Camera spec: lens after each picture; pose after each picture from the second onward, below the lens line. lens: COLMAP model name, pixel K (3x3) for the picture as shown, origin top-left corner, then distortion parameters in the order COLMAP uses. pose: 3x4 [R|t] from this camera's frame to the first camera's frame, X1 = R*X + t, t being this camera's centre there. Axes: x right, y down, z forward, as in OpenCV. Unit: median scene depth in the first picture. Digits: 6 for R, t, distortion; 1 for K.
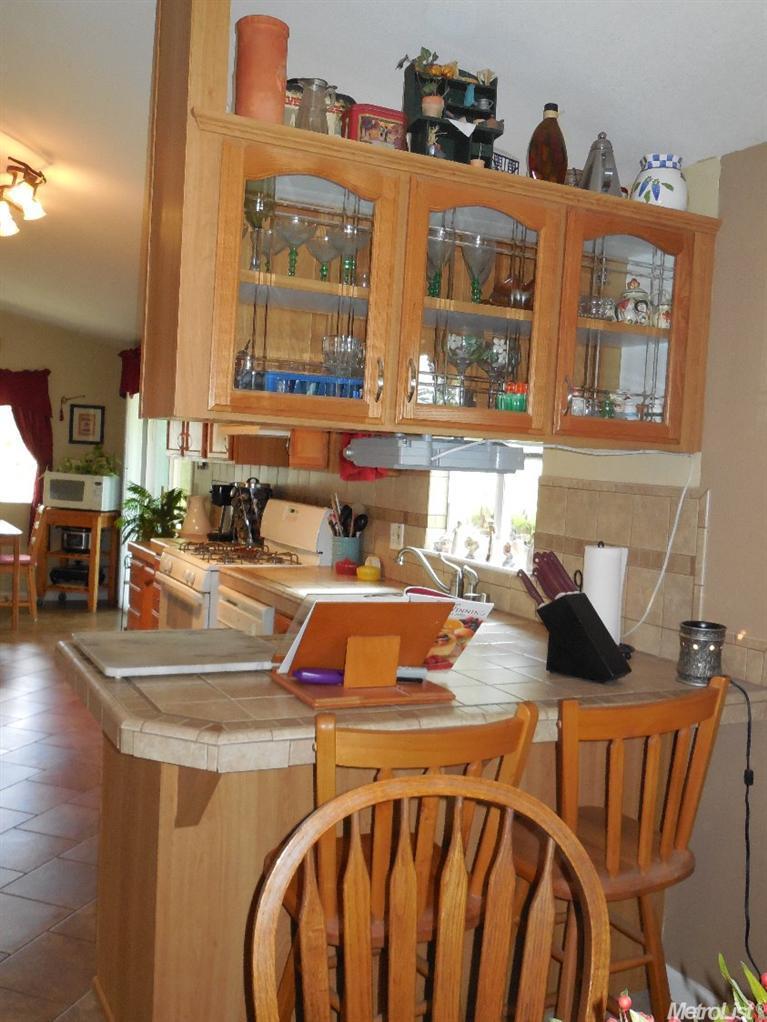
lens RADIAL K [[1006.5, 0, 382.4], [0, 1006.5, 513.0], [0, 0, 1]] dist [-0.021276, 0.000000]
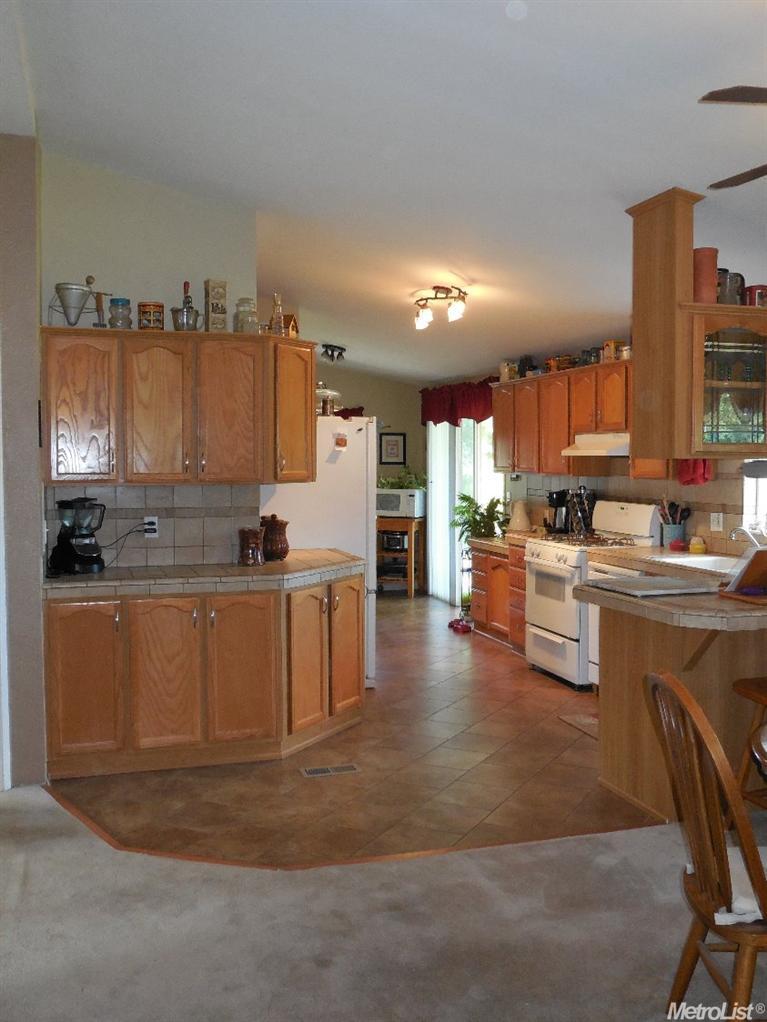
lens RADIAL K [[1006.5, 0, 387.1], [0, 1006.5, 510.8], [0, 0, 1]] dist [-0.021276, 0.000000]
pose [[0.985150, -0.048191, -0.164793, -0.172059], [0.047519, 0.998838, -0.008021, -0.002744], [0.164988, 0.000072, 0.986296, -0.398392]]
